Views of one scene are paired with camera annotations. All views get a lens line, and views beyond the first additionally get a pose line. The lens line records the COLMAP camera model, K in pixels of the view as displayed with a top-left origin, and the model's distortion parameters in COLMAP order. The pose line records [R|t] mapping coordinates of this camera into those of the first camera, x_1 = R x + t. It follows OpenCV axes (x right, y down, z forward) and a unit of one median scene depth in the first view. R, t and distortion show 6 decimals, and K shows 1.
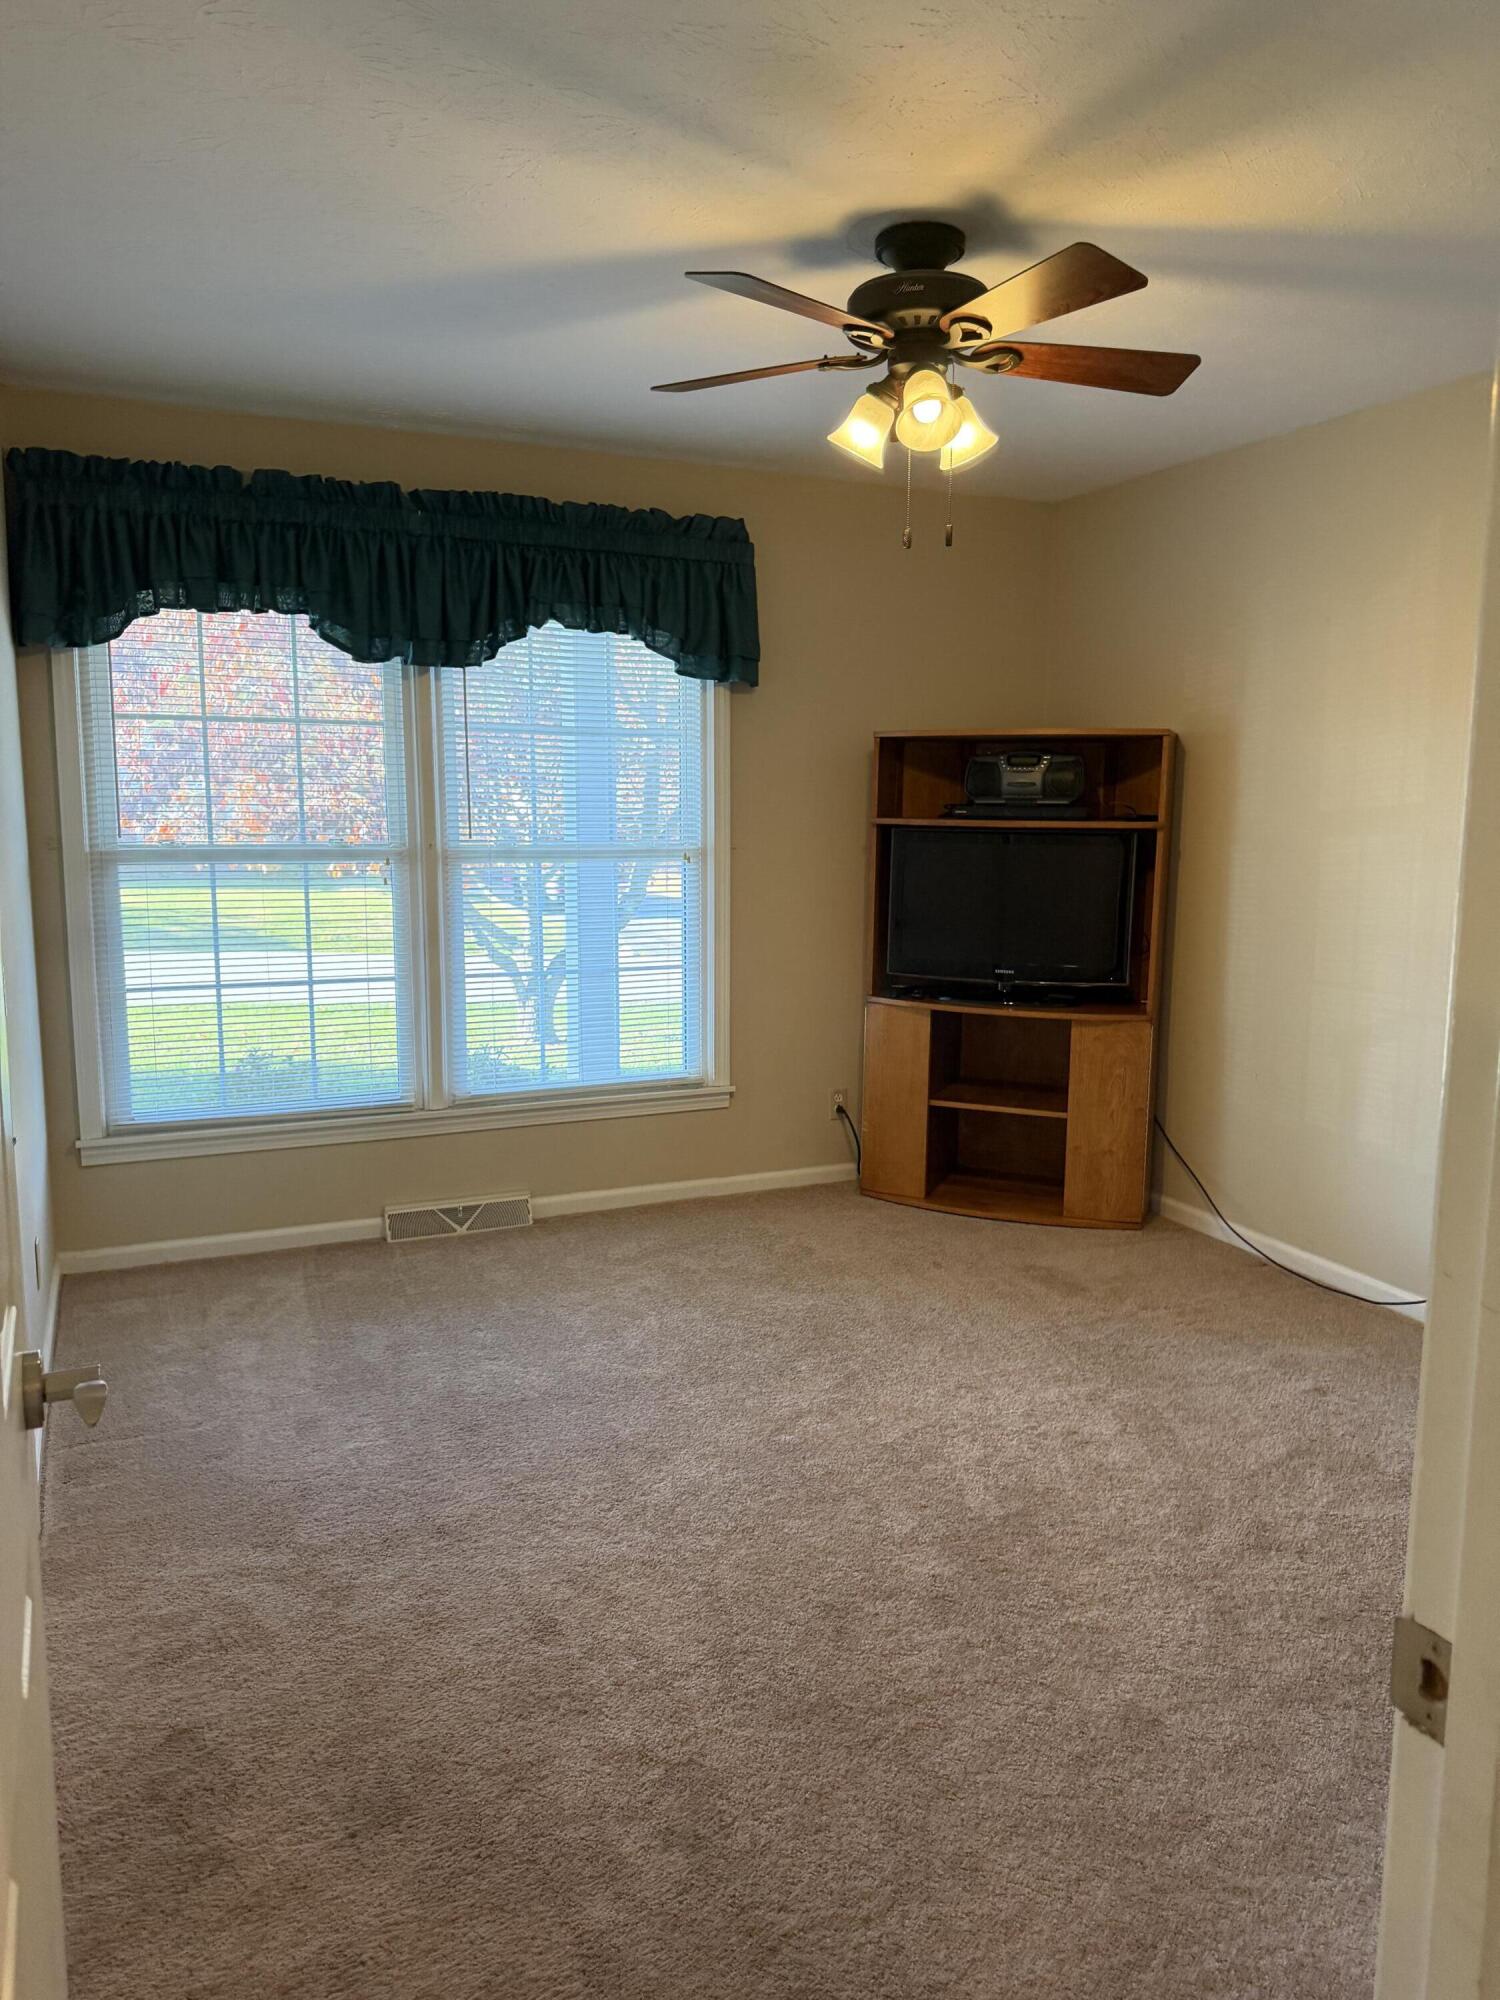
lens RADIAL K [[1412.8, 0, 750.0], [0, 1412.8, 1000.0], [0, 0, 1]] dist [0.038293, -0.039718]
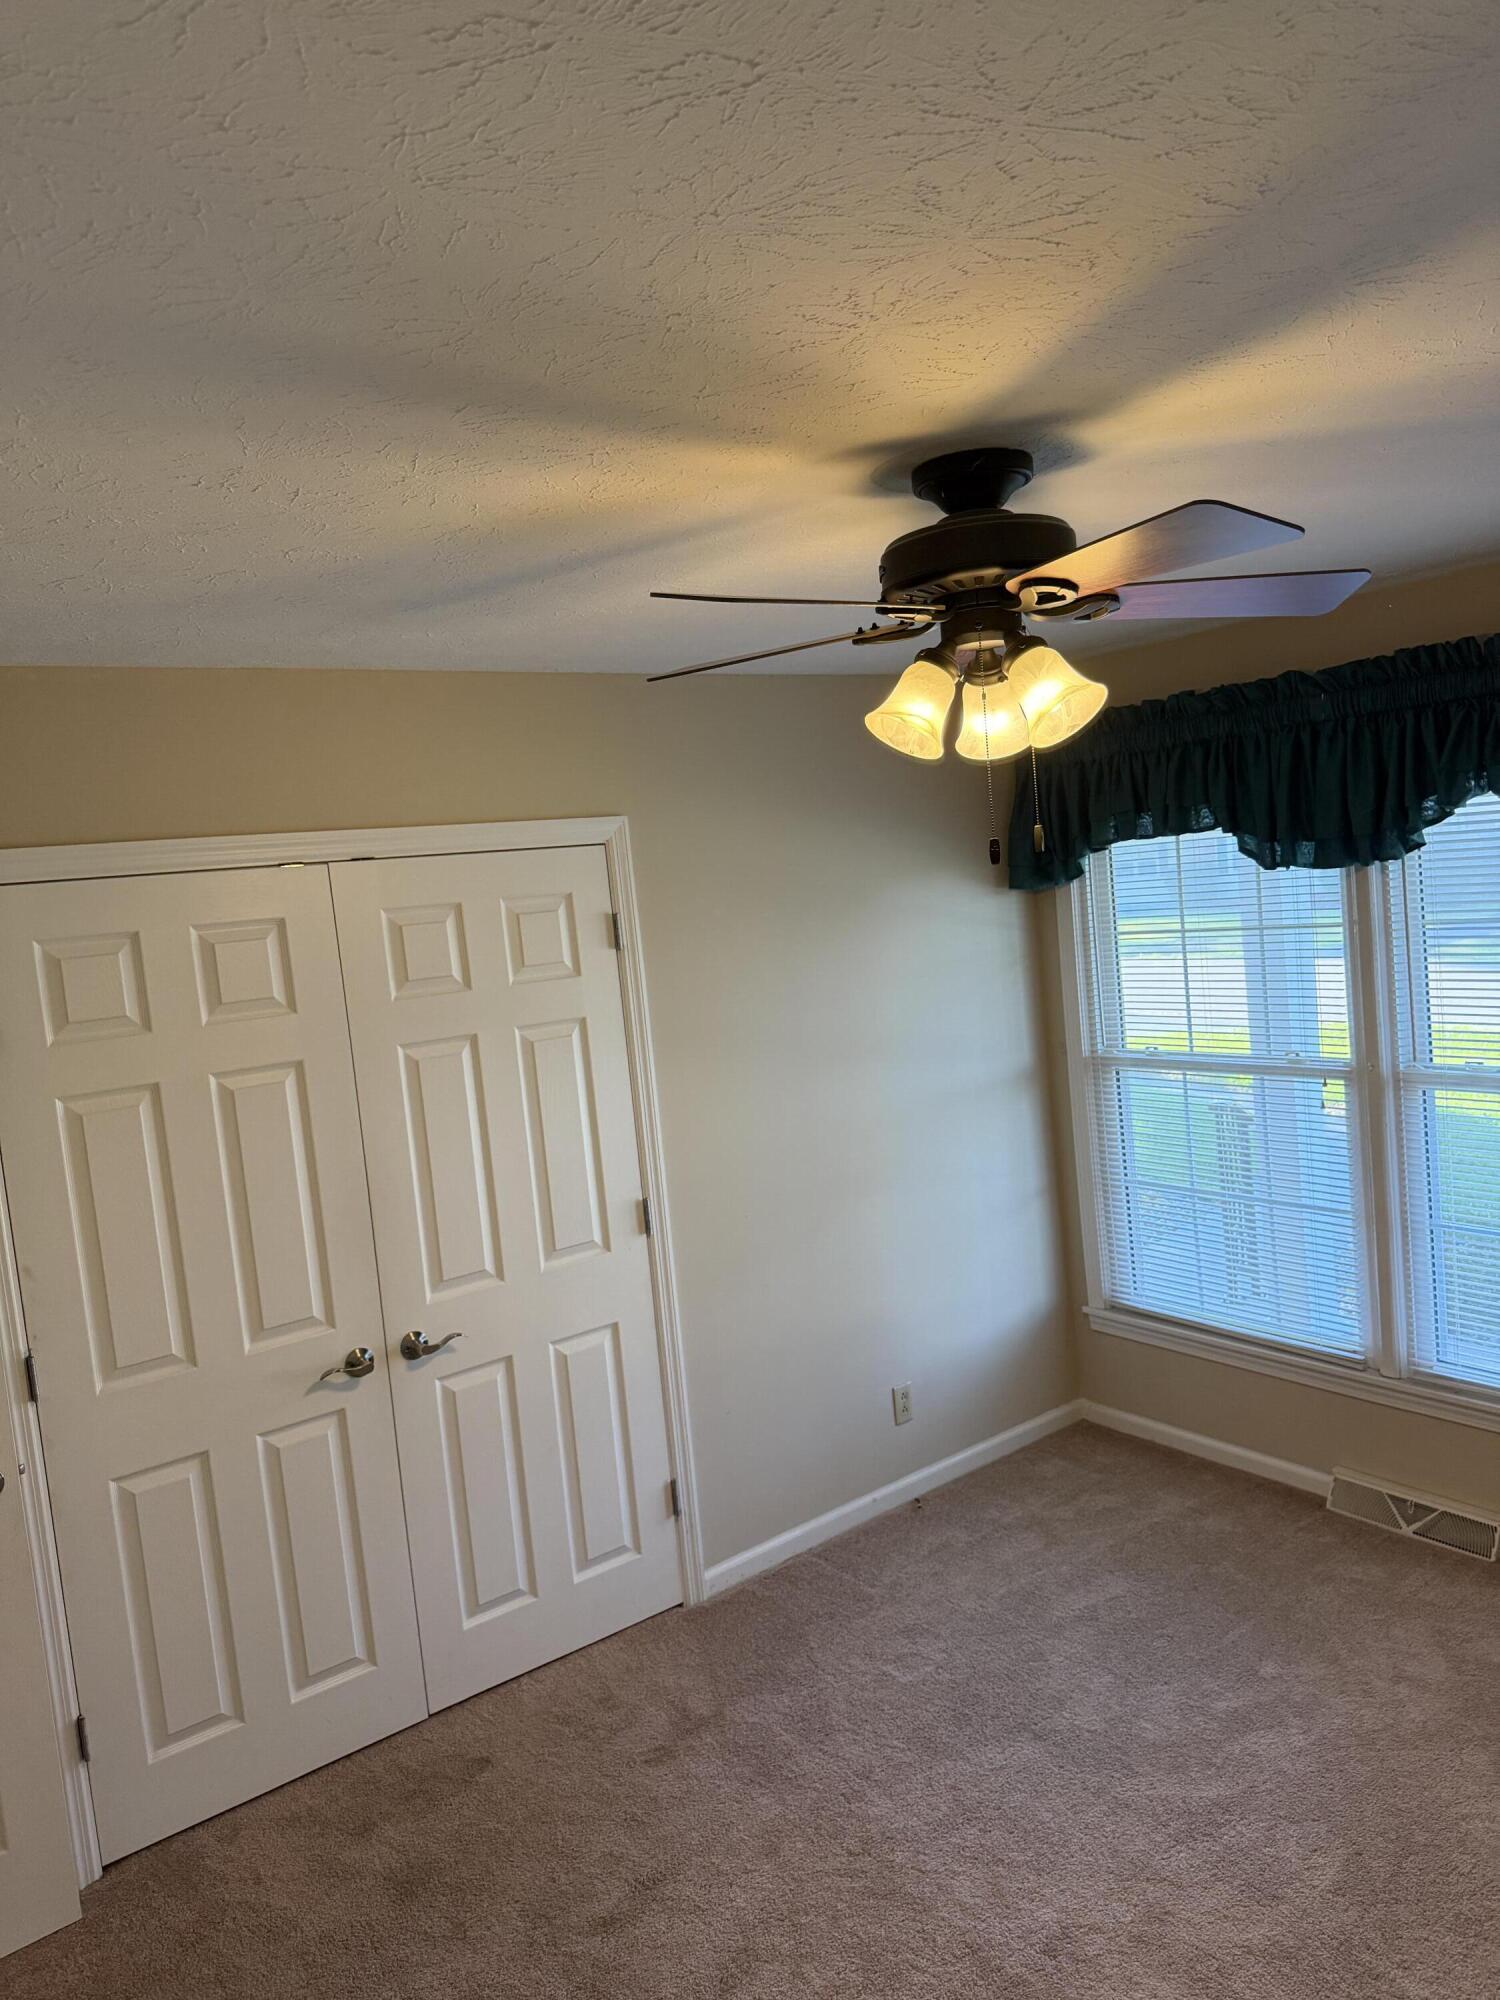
lens RADIAL K [[1412.8, 0, 750.0], [0, 1412.8, 1000.0], [0, 0, 1]] dist [0.038293, -0.039718]
pose [[0.225980, 0.049882, -0.972854, 0.548435], [-0.041218, 0.998283, 0.041612, -0.179670], [0.973260, 0.030695, 0.227648, 0.468301]]
